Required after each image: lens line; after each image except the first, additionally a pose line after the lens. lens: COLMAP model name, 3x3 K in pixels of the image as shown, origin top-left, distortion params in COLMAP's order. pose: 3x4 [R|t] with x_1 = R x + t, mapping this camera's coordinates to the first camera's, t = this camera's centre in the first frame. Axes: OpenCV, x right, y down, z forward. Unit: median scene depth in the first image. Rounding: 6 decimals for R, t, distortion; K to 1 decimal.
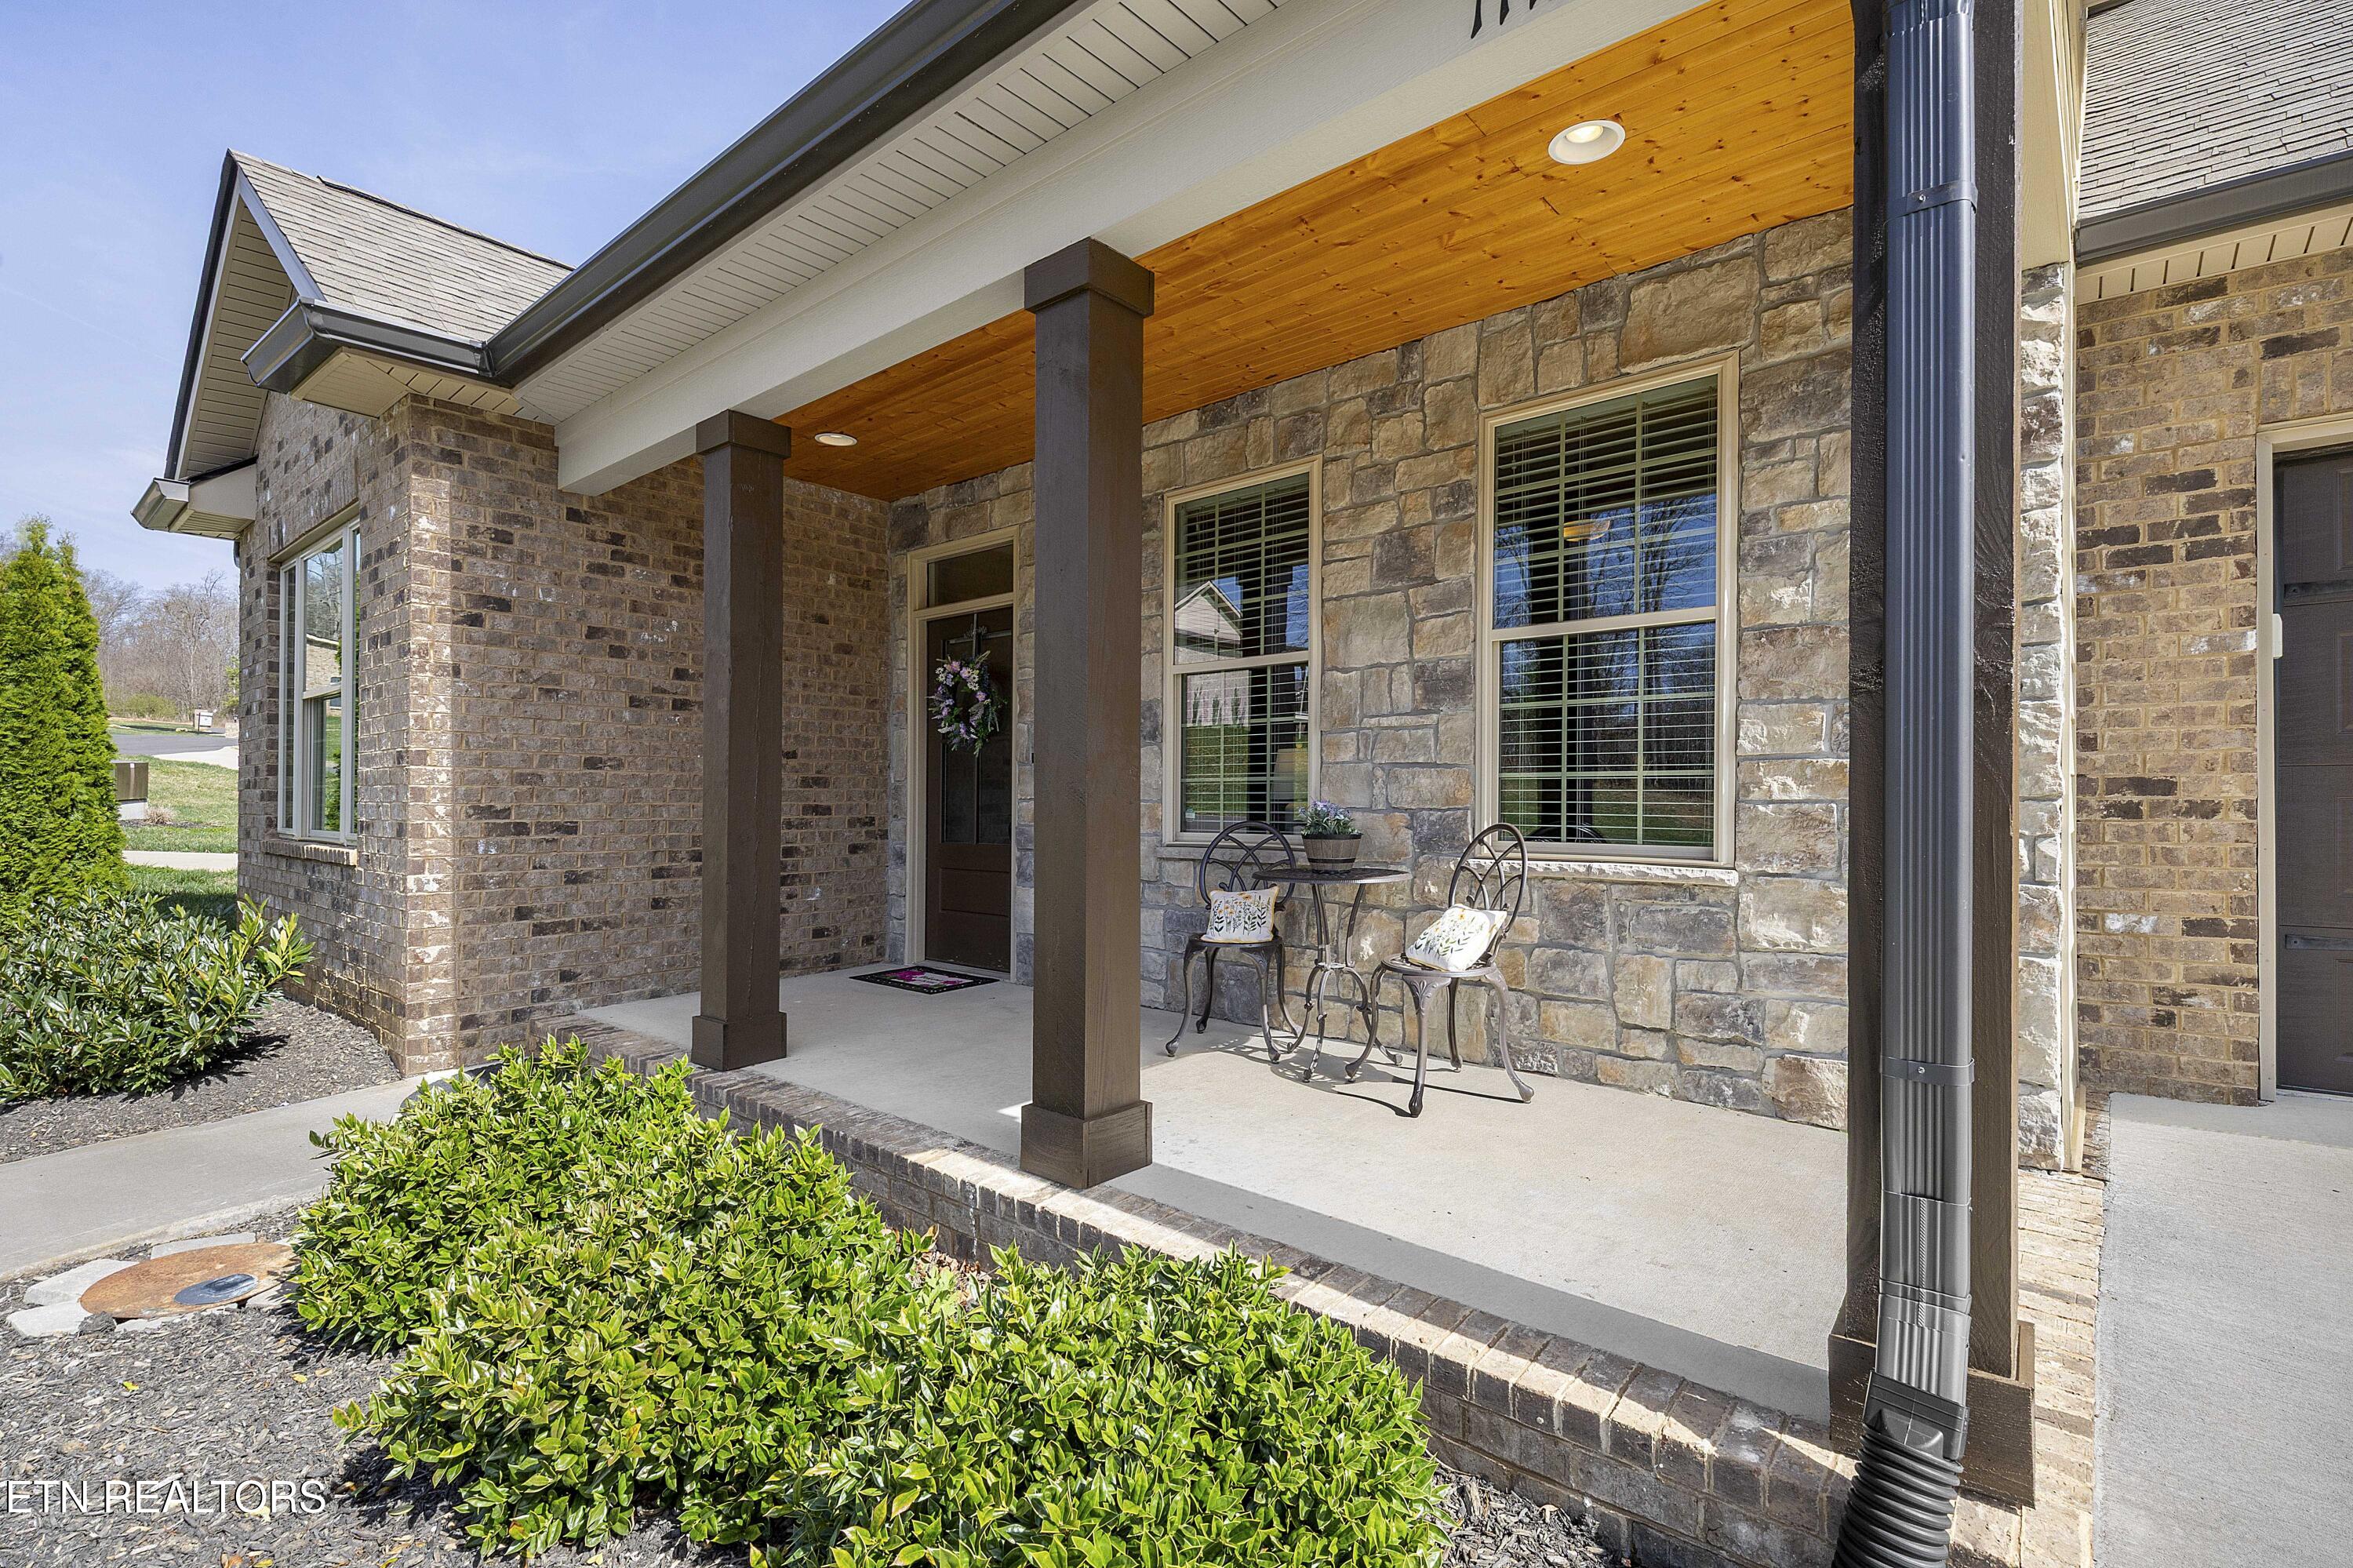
lens RADIAL K [[1064.8, 0, 1223.8], [0, 1064.8, 794.8], [0, 0, 1]] dist [0.033499, -0.012575]
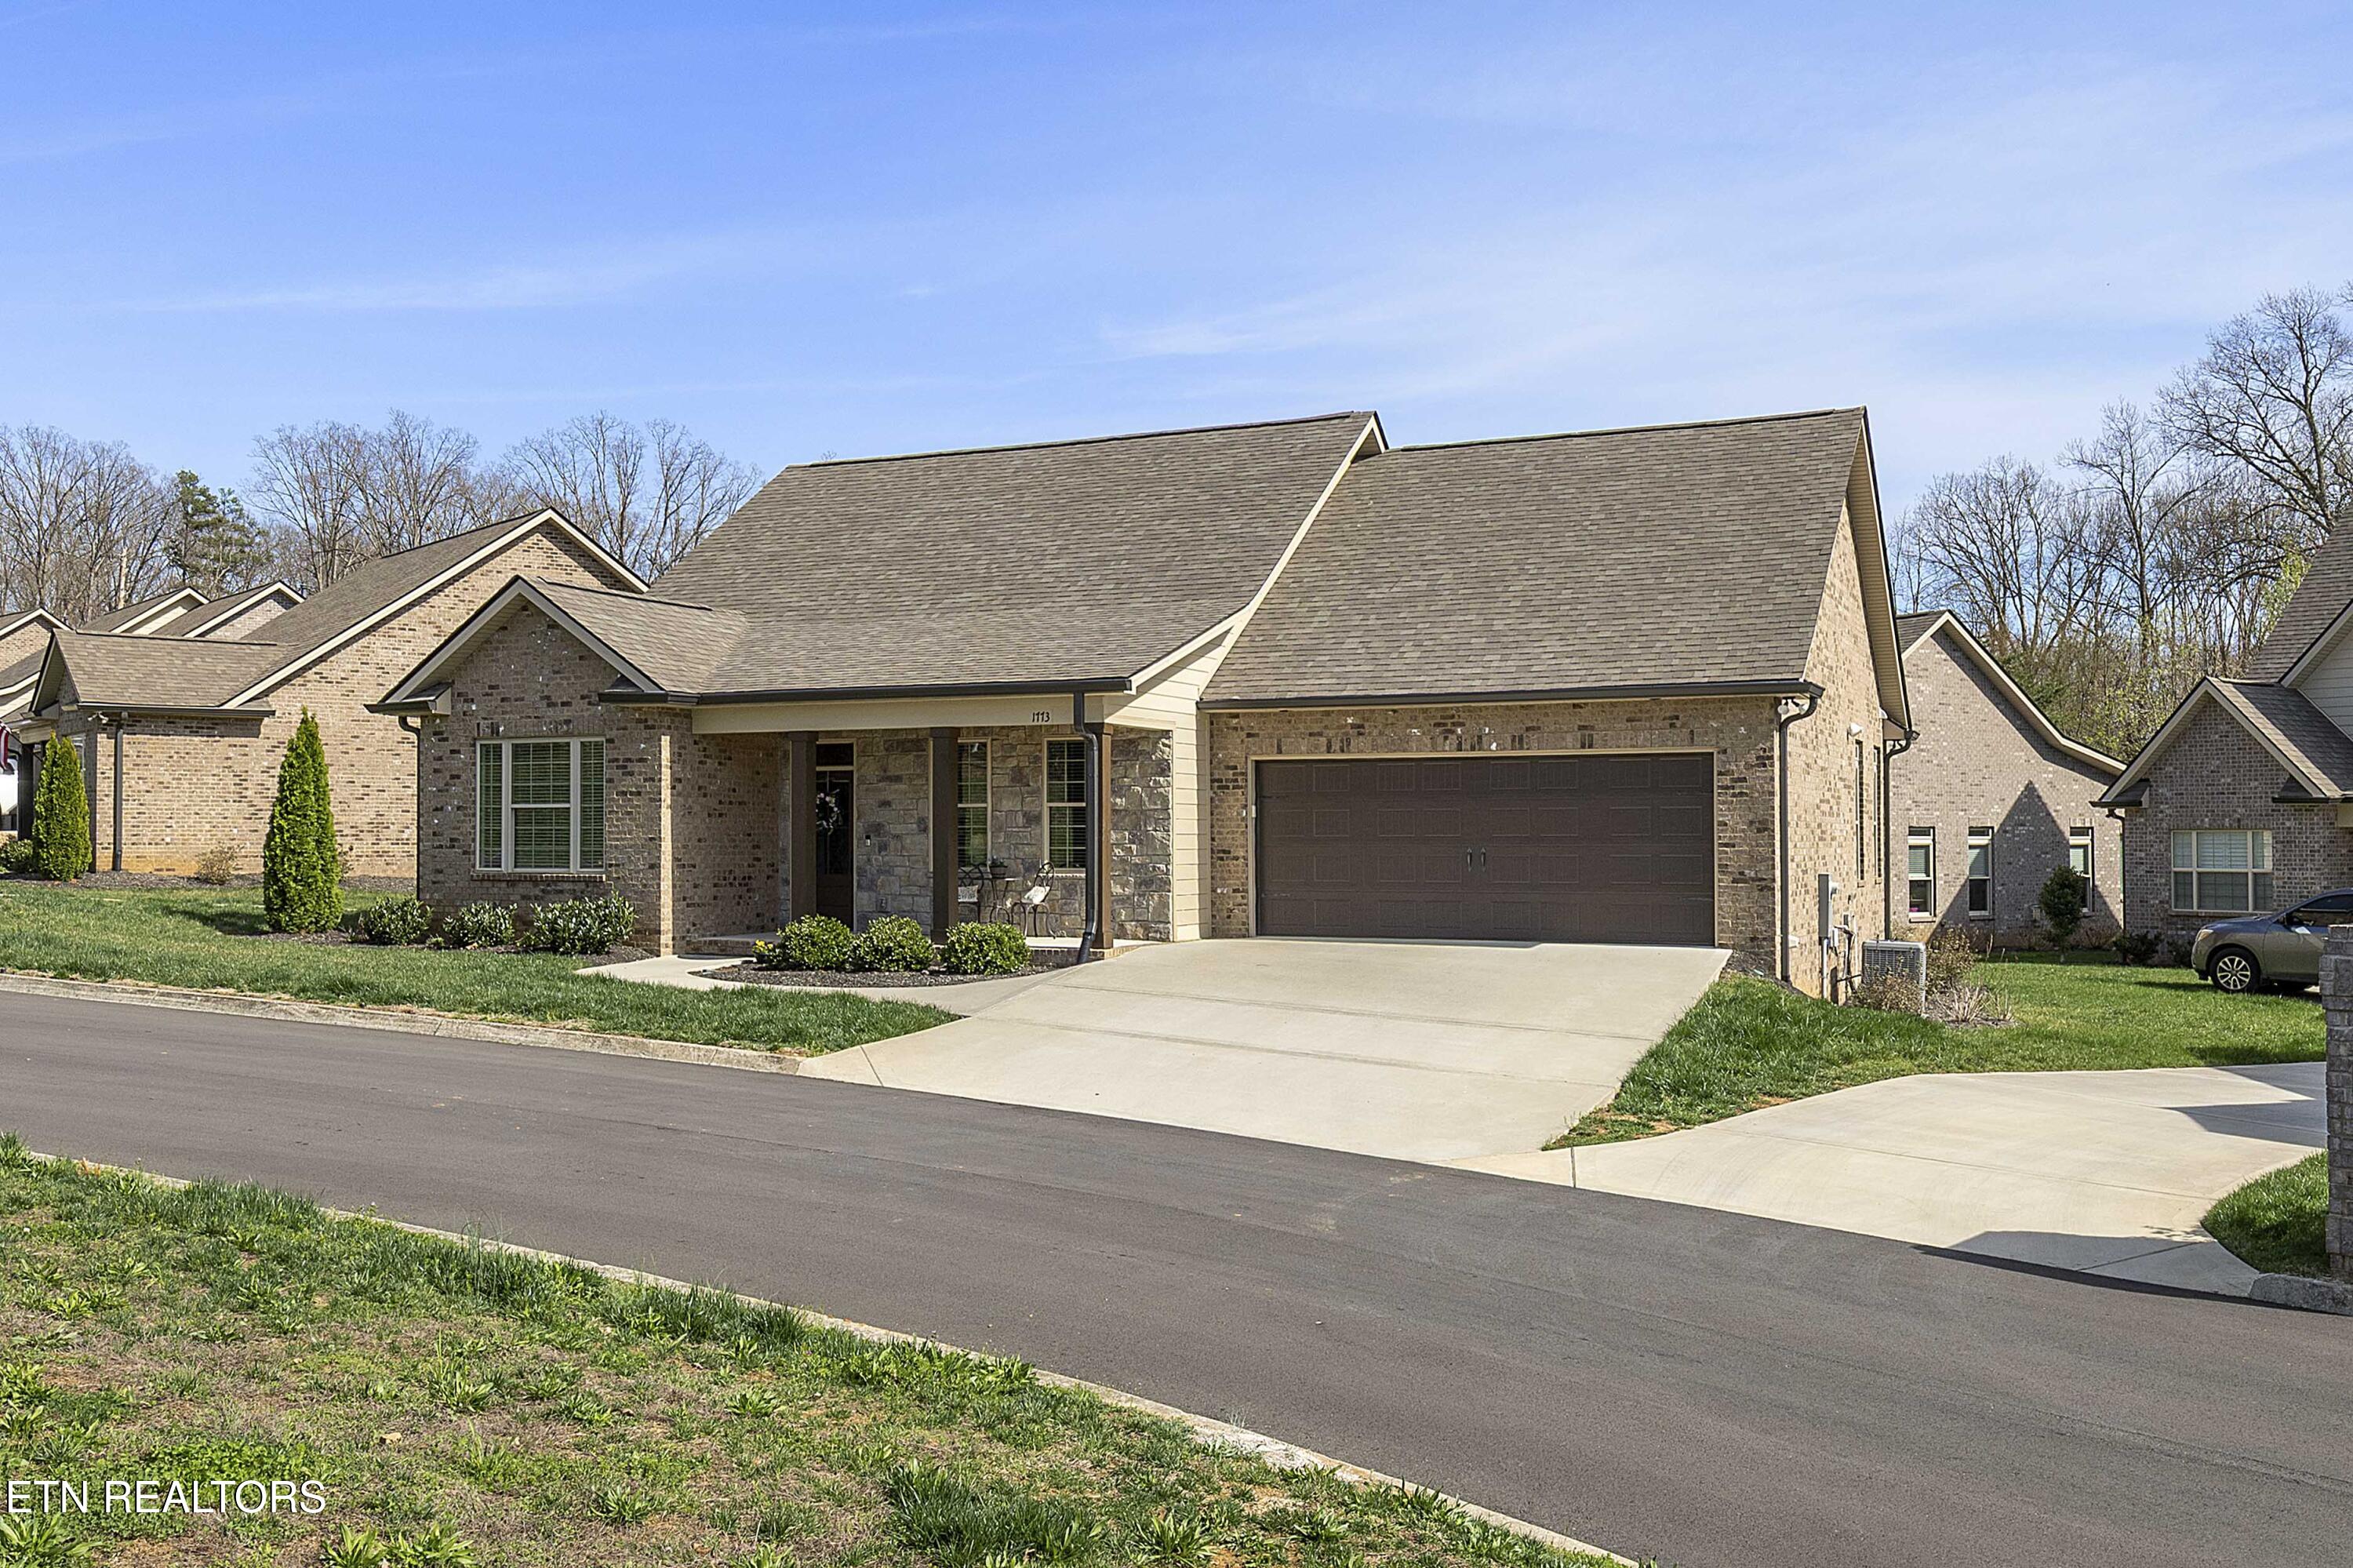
lens RADIAL K [[2104.2, 0, 1176.2], [0, 2104.2, 866.8], [0, 0, 1]] dist [0.046386, 0.005874]
pose [[0.970733, -0.000865, 0.240159, -0.887307], [-0.002422, 0.999907, 0.013391, -0.046765], [-0.240148, -0.013580, 0.970641, -5.218044]]
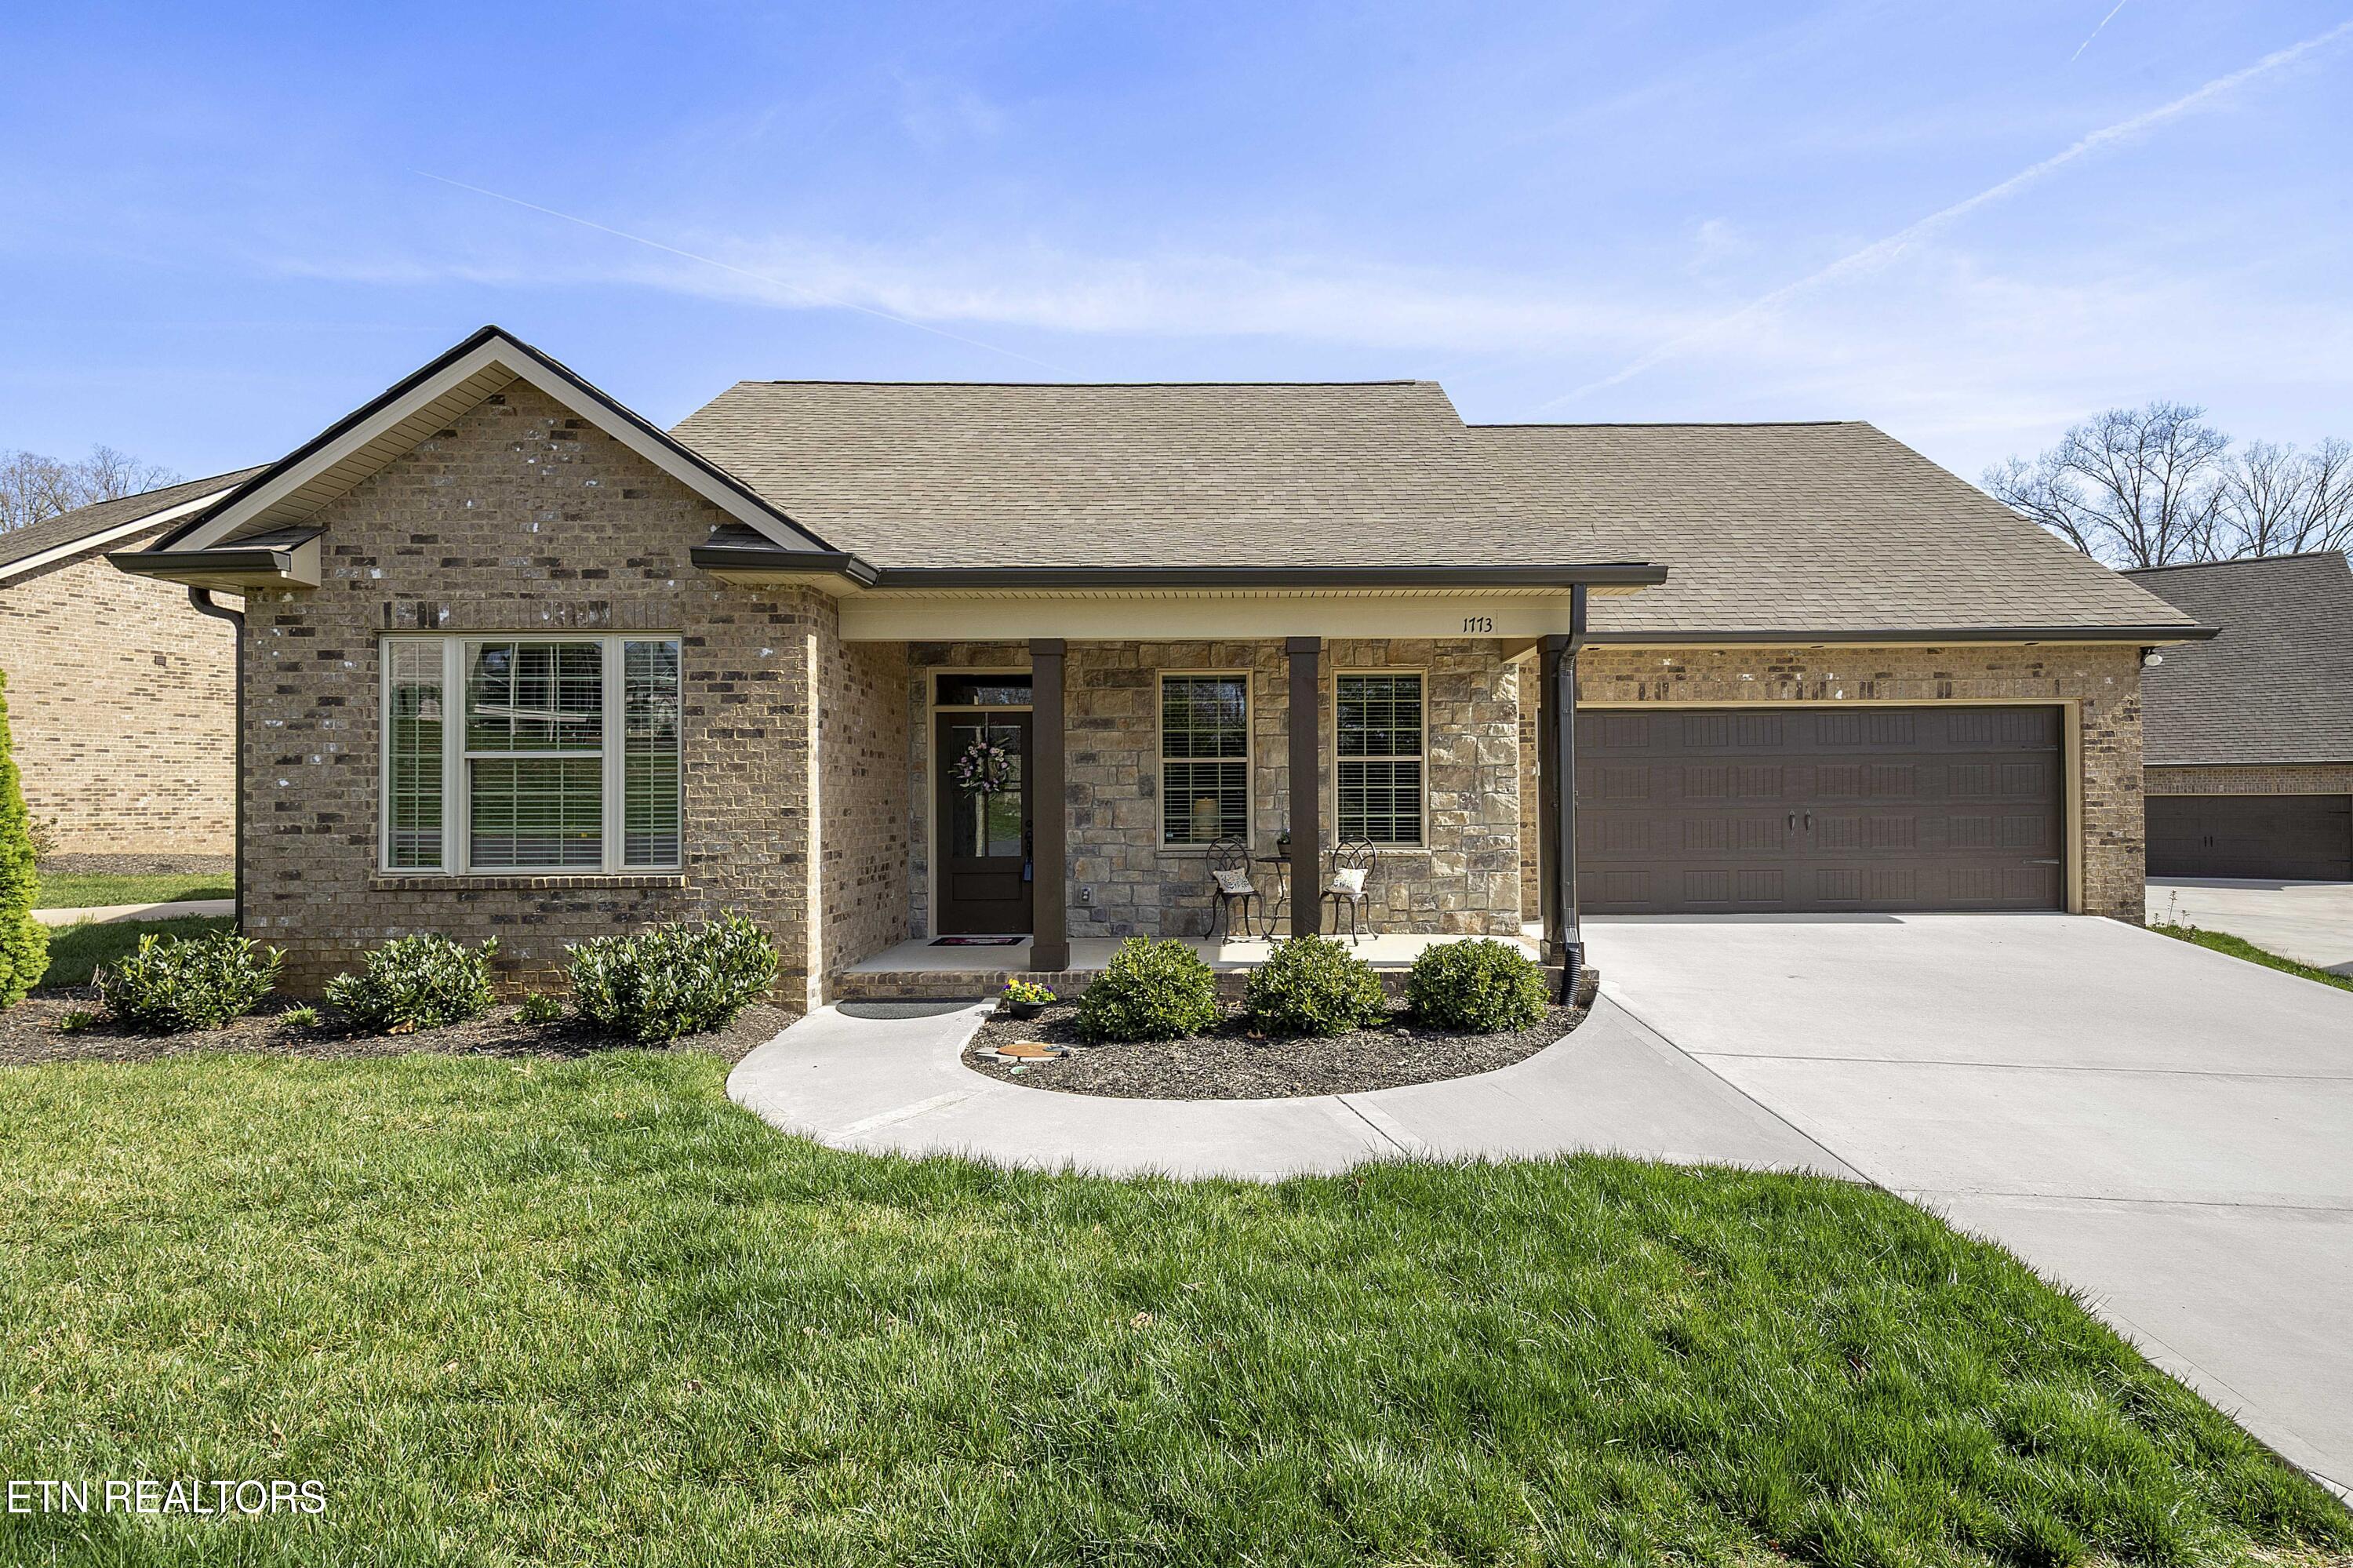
lens RADIAL K [[1064.8, 0, 1223.8], [0, 1064.8, 794.8], [0, 0, 1]] dist [0.033499, -0.012575]
pose [[0.766814, -0.003887, 0.641858, -1.496914], [0.005205, 0.999986, -0.000164, -0.066678], [-0.641849, 0.003467, 0.766823, -0.696327]]
